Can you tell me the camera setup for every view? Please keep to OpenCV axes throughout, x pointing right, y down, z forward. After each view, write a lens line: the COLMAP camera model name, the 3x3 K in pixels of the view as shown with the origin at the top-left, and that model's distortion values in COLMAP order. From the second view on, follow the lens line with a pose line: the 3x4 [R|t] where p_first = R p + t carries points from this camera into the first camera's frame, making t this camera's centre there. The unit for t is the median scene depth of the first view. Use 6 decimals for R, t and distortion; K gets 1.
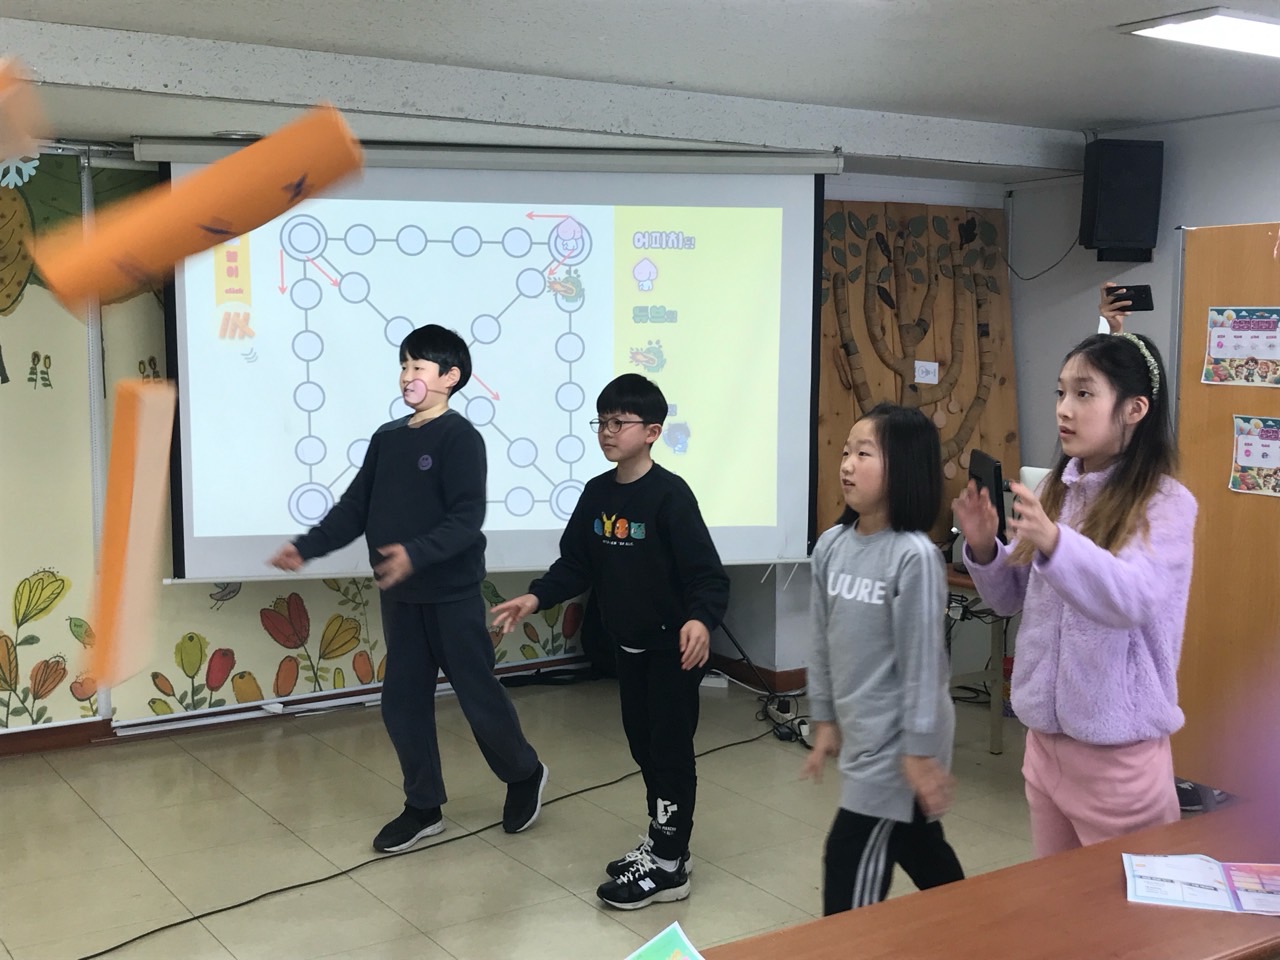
lens RADIAL K [[1494.8, 0, 627.0], [0, 1494.8, 477.0], [0, 0, 1]] dist [0.014889, 0.000000]
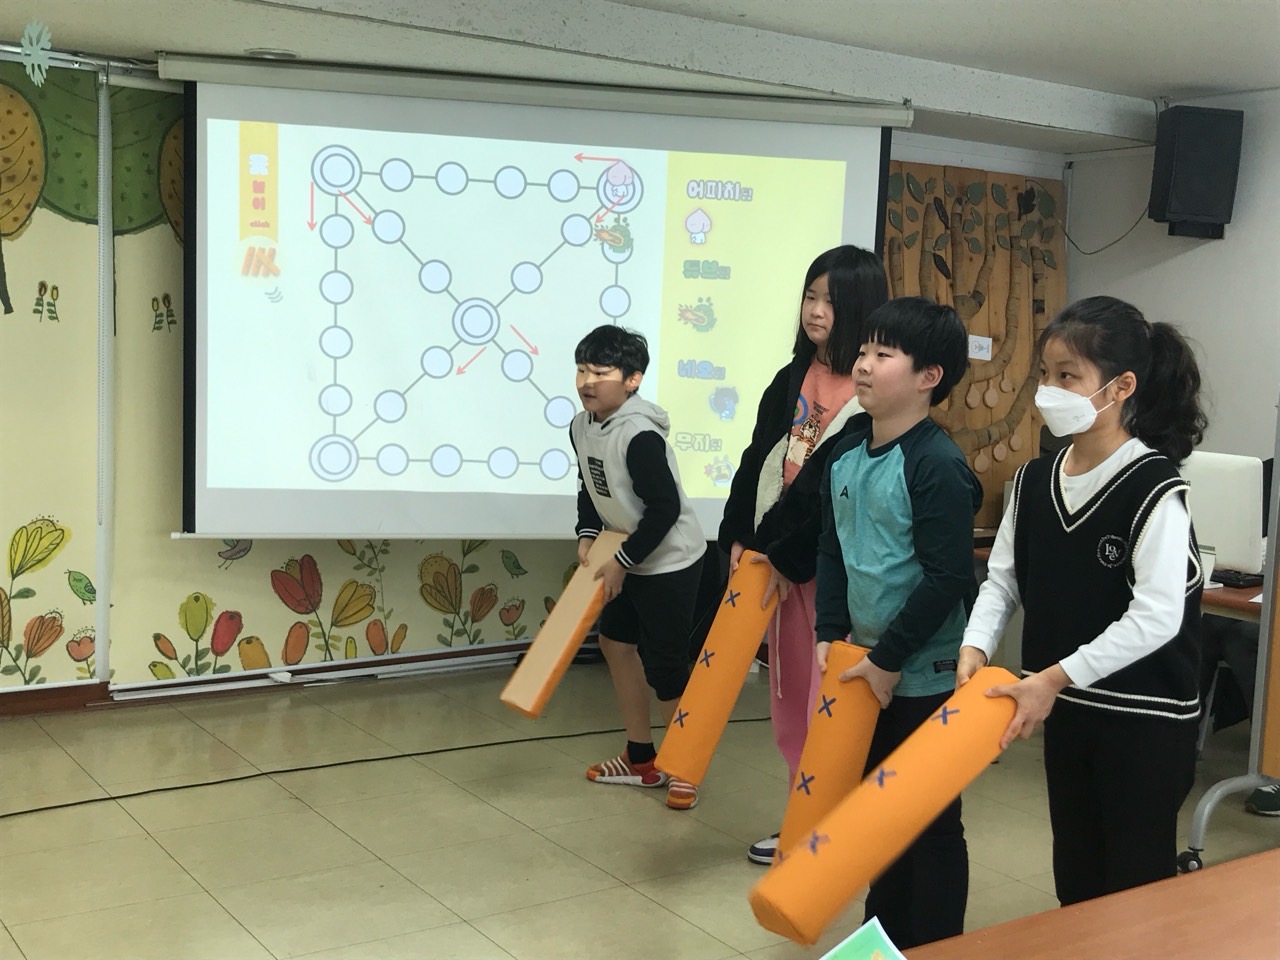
lens RADIAL K [[1494.8, 0, 622.8], [0, 1494.8, 478.5], [0, 0, 1]] dist [0.014889, 0.000000]
pose [[0.999209, 0.035608, 0.017712, -0.045596], [-0.035667, 0.999359, 0.002989, 0.020947], [-0.017594, -0.003618, 0.999839, 0.064016]]
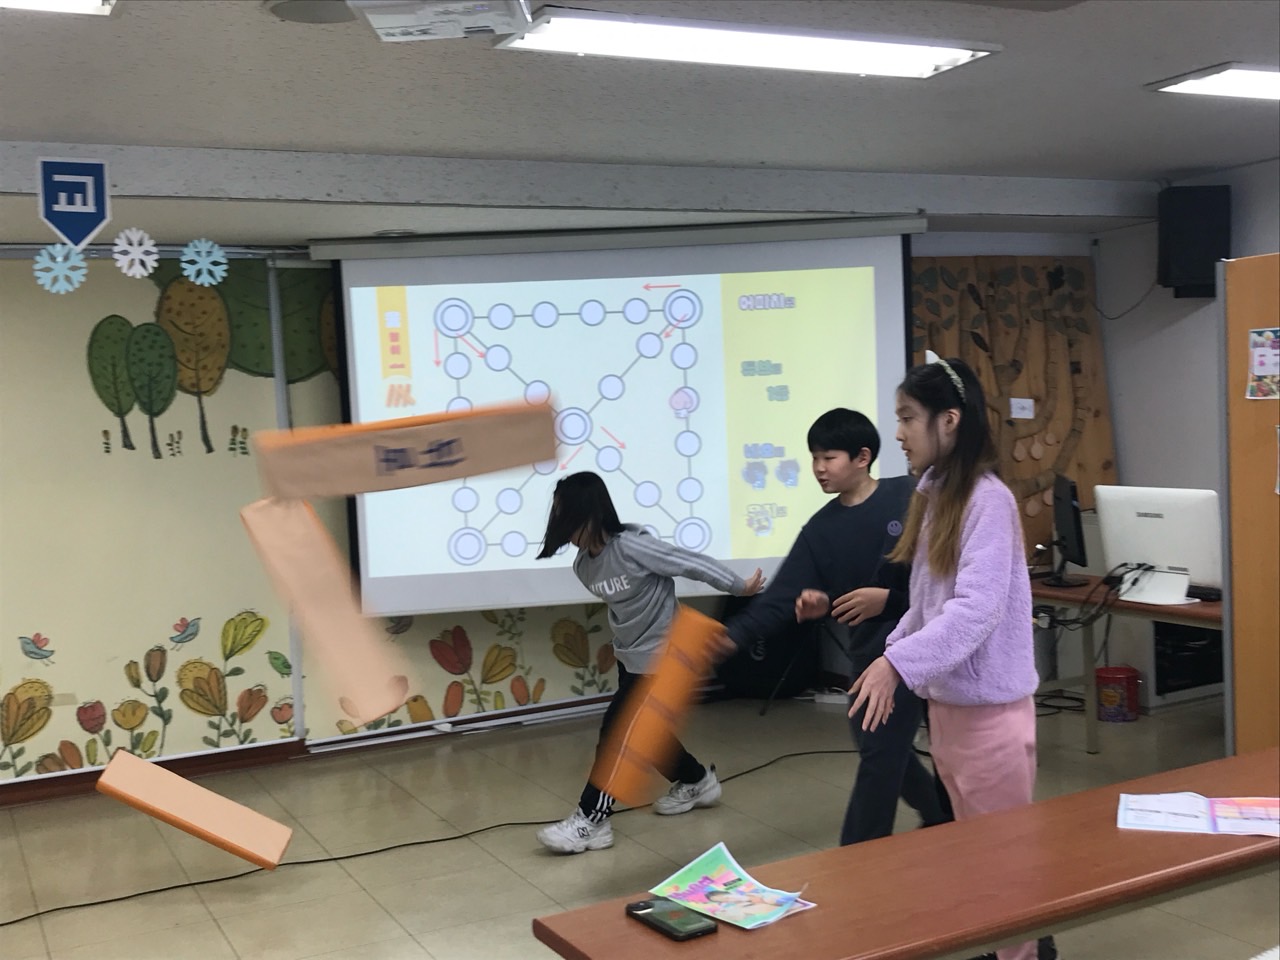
lens RADIAL K [[1407.7, 0, 625.7], [0, 1407.7, 470.4], [0, 0, 1]] dist [0.019177, 0.000000]
pose [[0.991787, -0.043570, -0.120253, 0.040580], [0.037754, 0.998024, -0.050225, 0.018100], [0.122204, 0.045272, 0.991472, -0.059293]]
